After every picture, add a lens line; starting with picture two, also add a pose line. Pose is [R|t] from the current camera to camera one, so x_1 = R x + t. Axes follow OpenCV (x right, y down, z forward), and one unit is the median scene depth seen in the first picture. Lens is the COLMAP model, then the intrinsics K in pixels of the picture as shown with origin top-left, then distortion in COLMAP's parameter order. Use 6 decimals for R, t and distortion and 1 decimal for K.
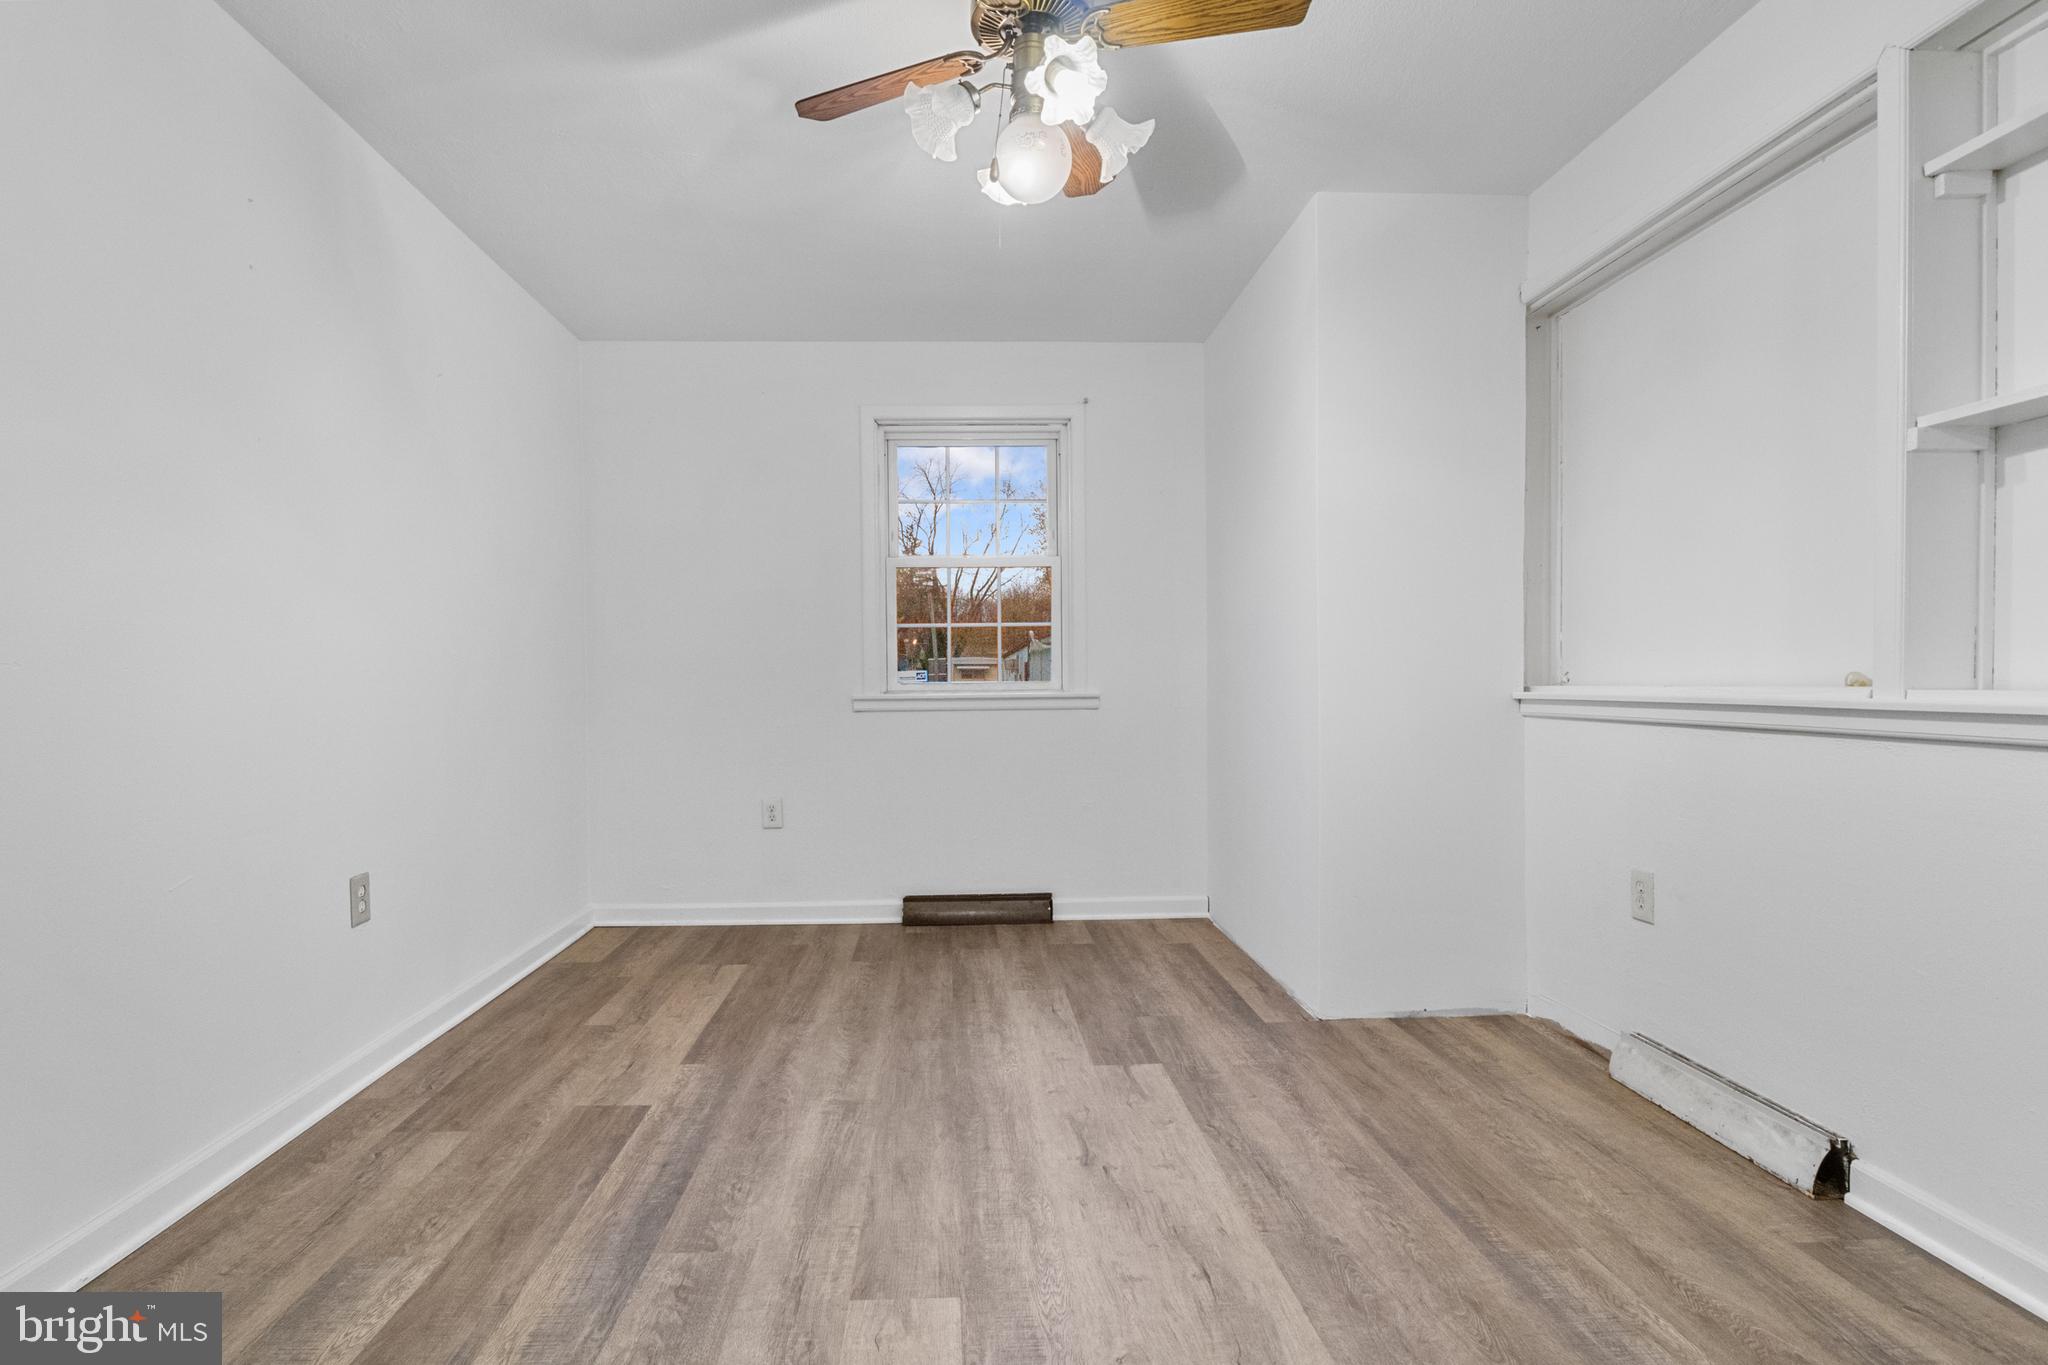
lens RADIAL K [[996.7, 0, 962.0], [0, 996.7, 711.4], [0, 0, 1]] dist [-0.013158, 0.002260]
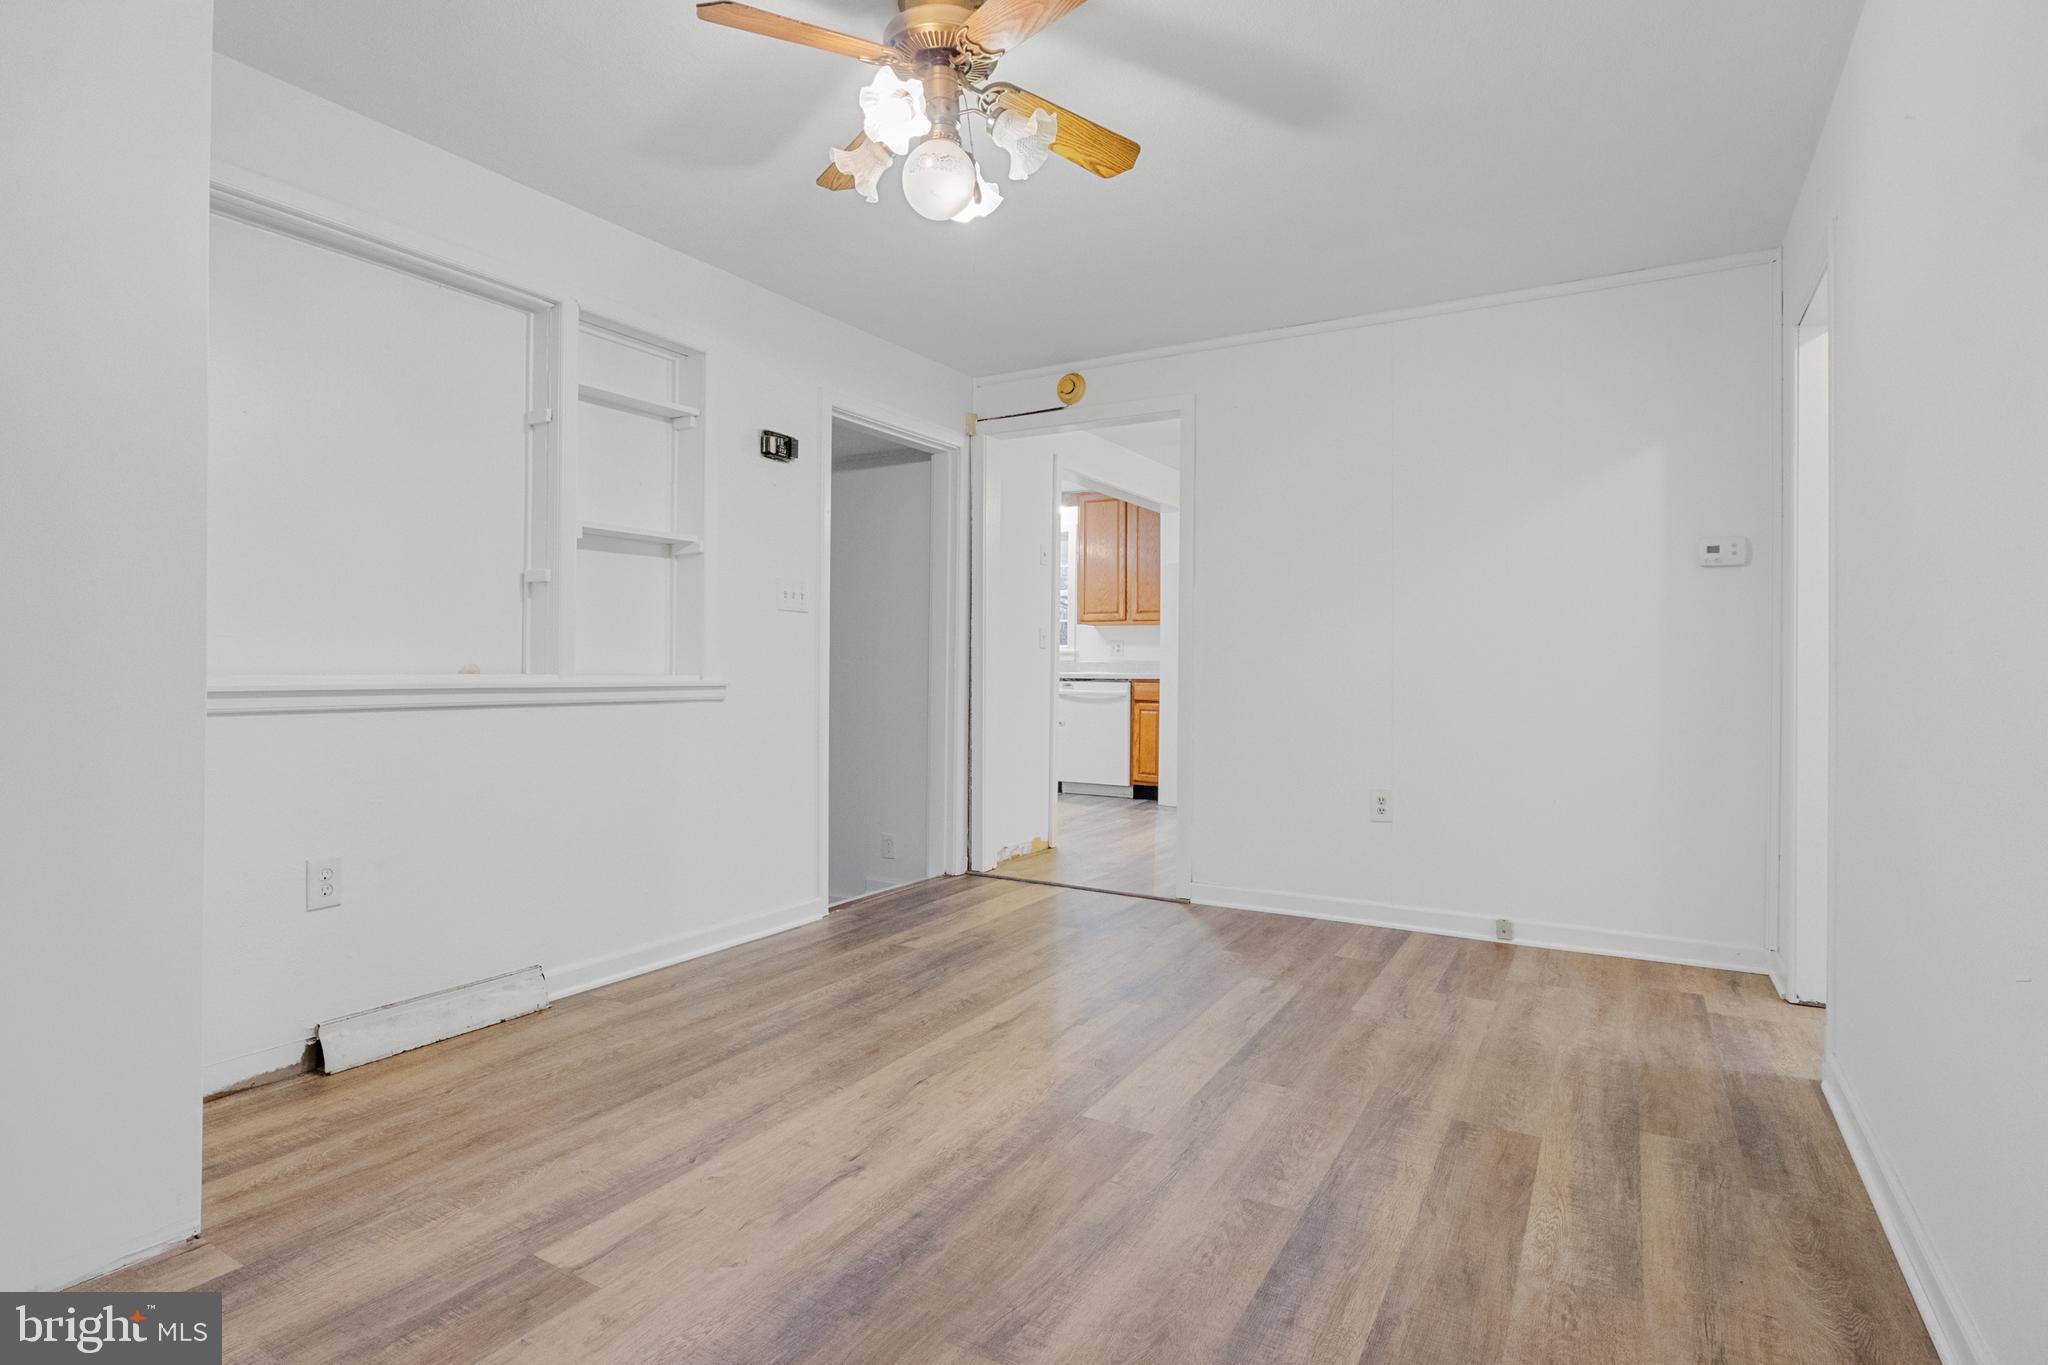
lens RADIAL K [[996.7, 0, 1022.7], [0, 996.7, 670.5], [0, 0, 1]] dist [-0.013158, 0.002260]
pose [[-0.847458, -0.000018, 0.530862, -0.555750], [0.014673, 0.999617, 0.023457, -0.052888], [-0.530660, 0.027668, -0.847133, 1.827368]]
